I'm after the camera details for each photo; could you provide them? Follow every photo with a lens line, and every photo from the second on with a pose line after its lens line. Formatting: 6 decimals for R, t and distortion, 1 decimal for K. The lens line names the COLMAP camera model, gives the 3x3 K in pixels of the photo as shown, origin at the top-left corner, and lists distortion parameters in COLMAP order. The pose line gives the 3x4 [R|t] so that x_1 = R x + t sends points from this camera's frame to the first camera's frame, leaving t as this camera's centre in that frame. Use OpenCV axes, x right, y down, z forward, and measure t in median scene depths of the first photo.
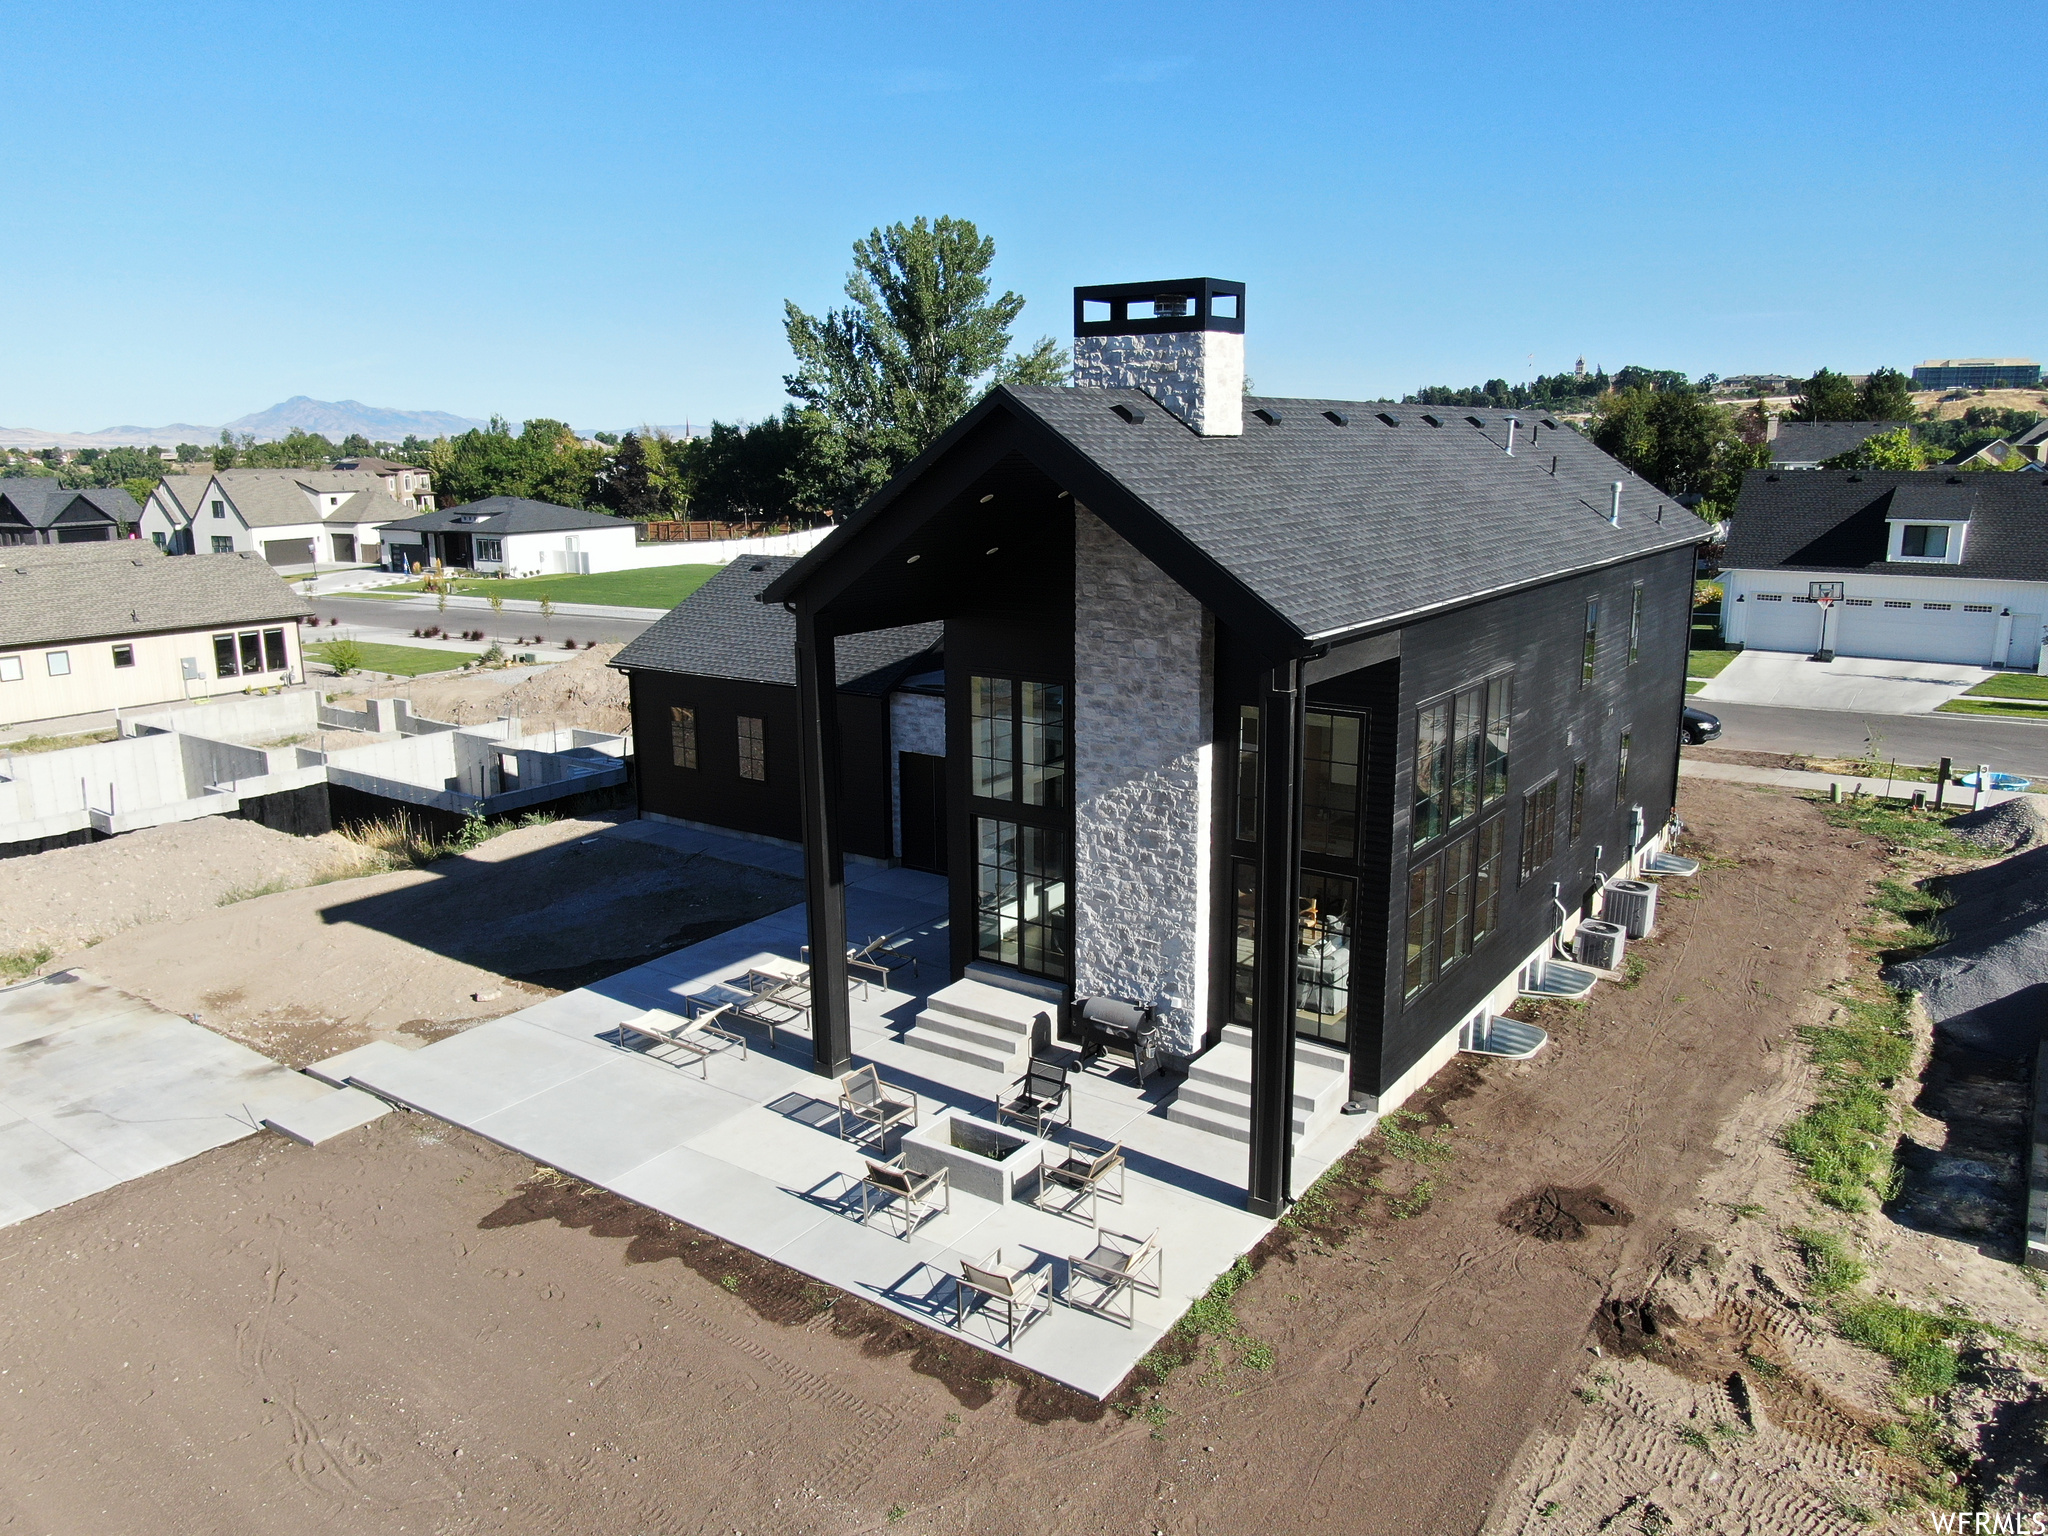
lens RADIAL K [[1469.2, 0, 1028.8], [0, 1469.2, 764.5], [0, 0, 1]] dist [-0.024088, 0.010631]
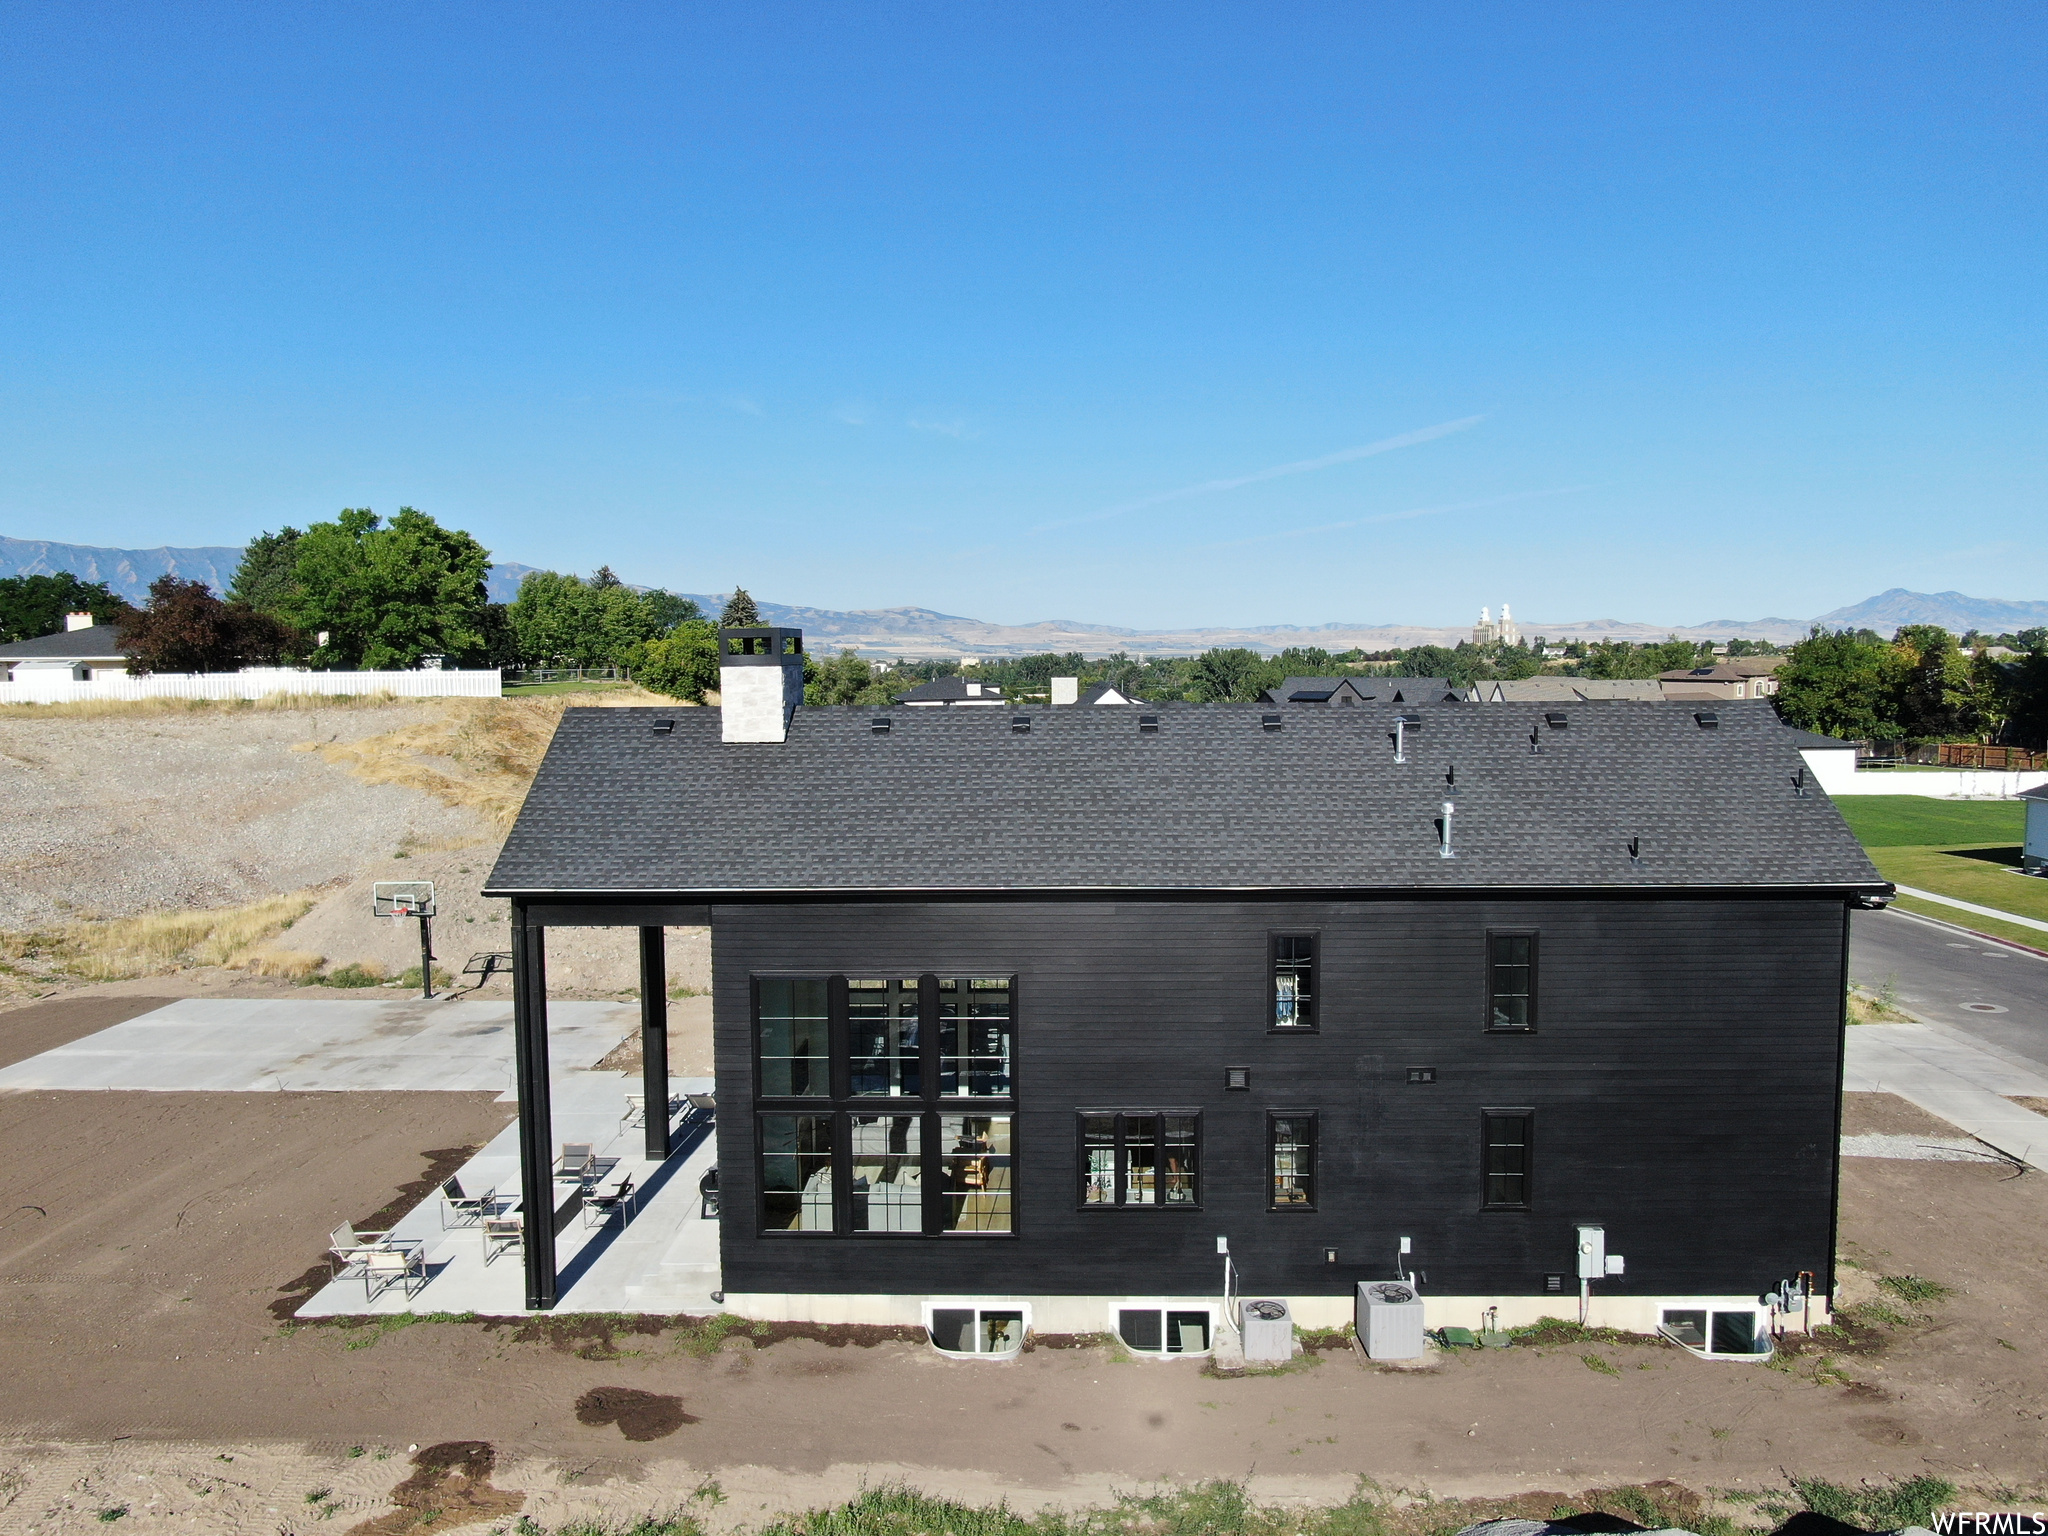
lens RADIAL K [[1469.2, 0, 1023.0], [0, 1469.2, 763.6], [0, 0, 1]] dist [-0.024088, 0.010631]
pose [[0.550001, 0.068315, -0.832365, 1.054876], [-0.175265, 0.983897, -0.035058, -0.156646], [0.816567, 0.165166, 0.553117, 0.371345]]
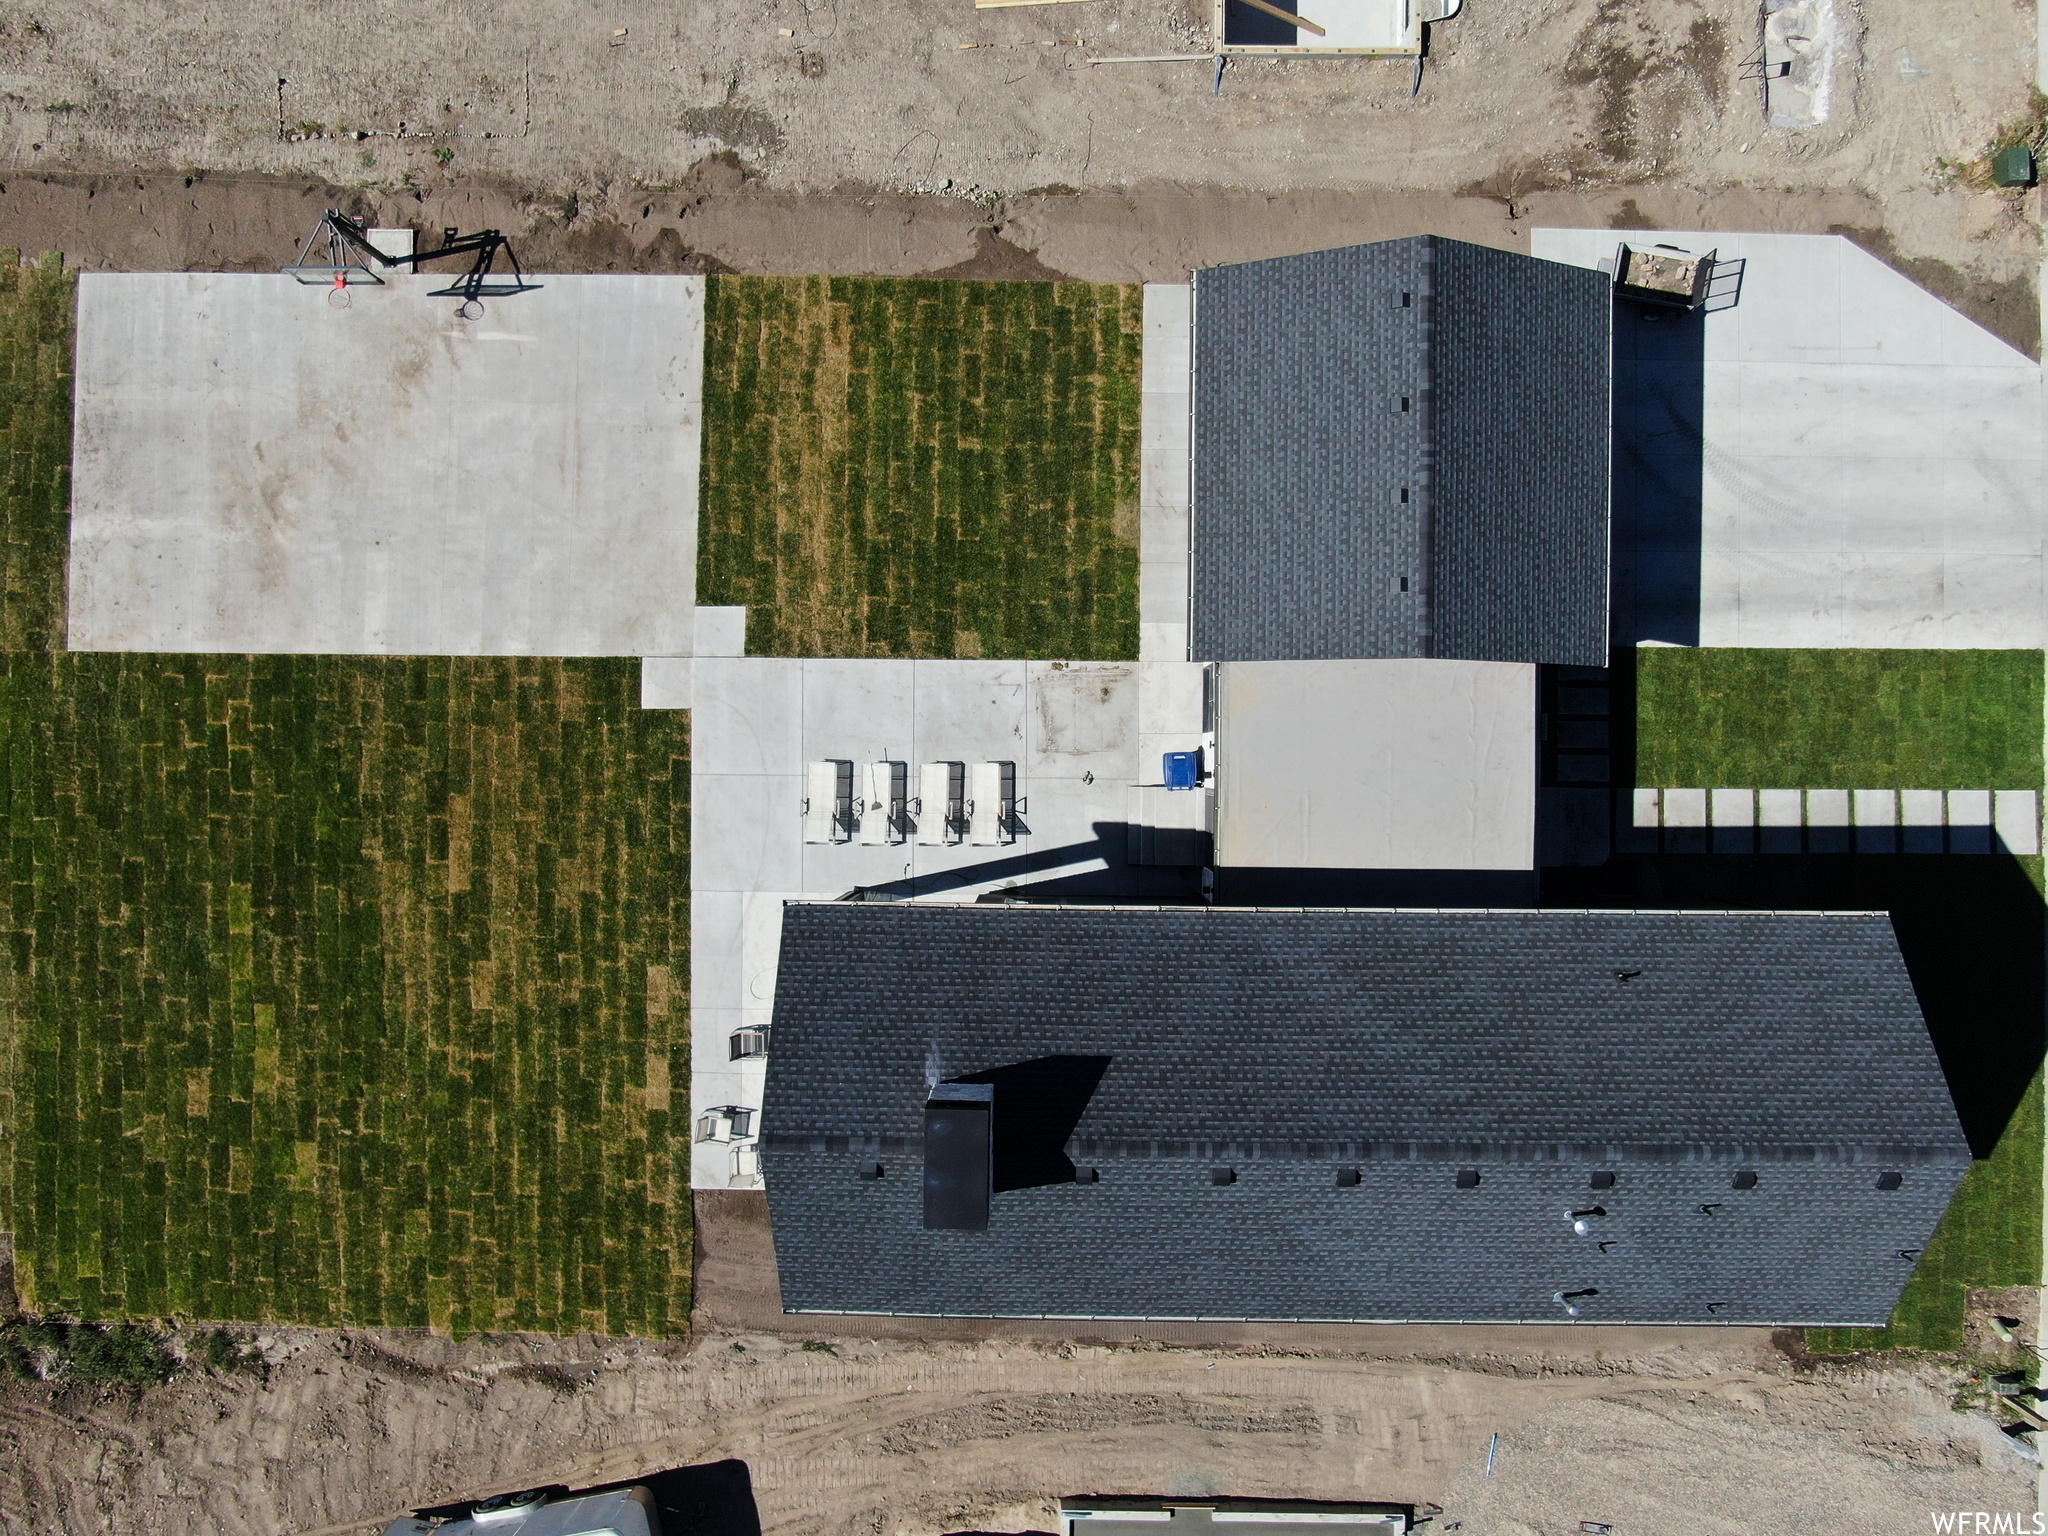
lens RADIAL K [[1469.2, 0, 1027.5], [0, 1469.2, 757.4], [0, 0, 1]] dist [-0.024088, 0.010631]
pose [[0.566863, 0.823811, -0.001561, -0.131457], [-0.164472, 0.115029, 0.979652, -1.261269], [0.807227, -0.555071, 0.200699, 0.779821]]
